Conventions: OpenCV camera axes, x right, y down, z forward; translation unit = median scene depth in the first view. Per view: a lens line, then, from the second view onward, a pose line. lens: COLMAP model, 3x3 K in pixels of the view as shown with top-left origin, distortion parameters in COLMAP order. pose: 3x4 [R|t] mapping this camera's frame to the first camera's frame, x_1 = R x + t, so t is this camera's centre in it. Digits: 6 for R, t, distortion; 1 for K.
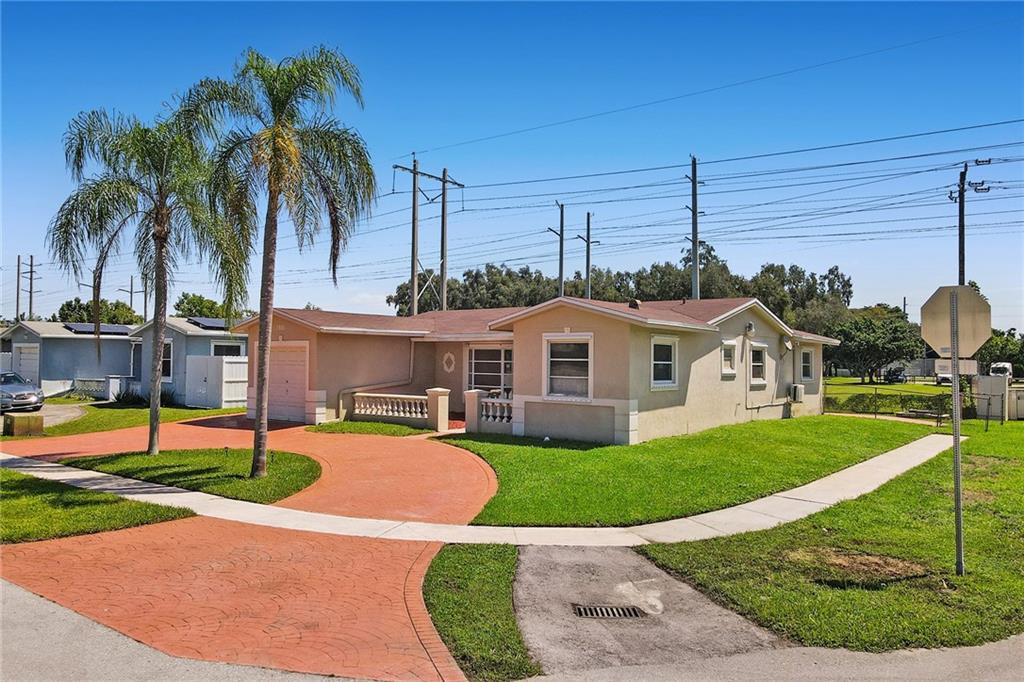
lens RADIAL K [[730.6, 0, 505.7], [0, 730.6, 337.9], [0, 0, 1]] dist [0.027590, -0.010261]
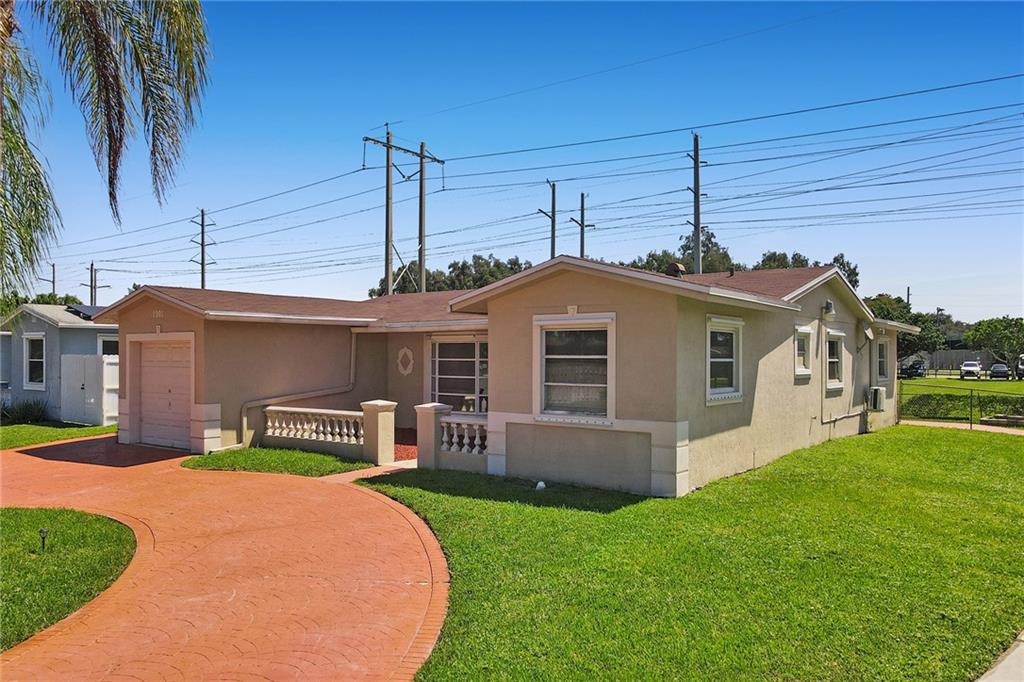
lens RADIAL K [[730.6, 0, 515.4], [0, 730.6, 345.7], [0, 0, 1]] dist [0.027590, -0.010261]
pose [[0.999629, -0.008331, 0.025939, 0.012628], [0.007890, 0.999824, 0.017042, 0.006103], [-0.026076, -0.016831, 0.999518, 0.248547]]
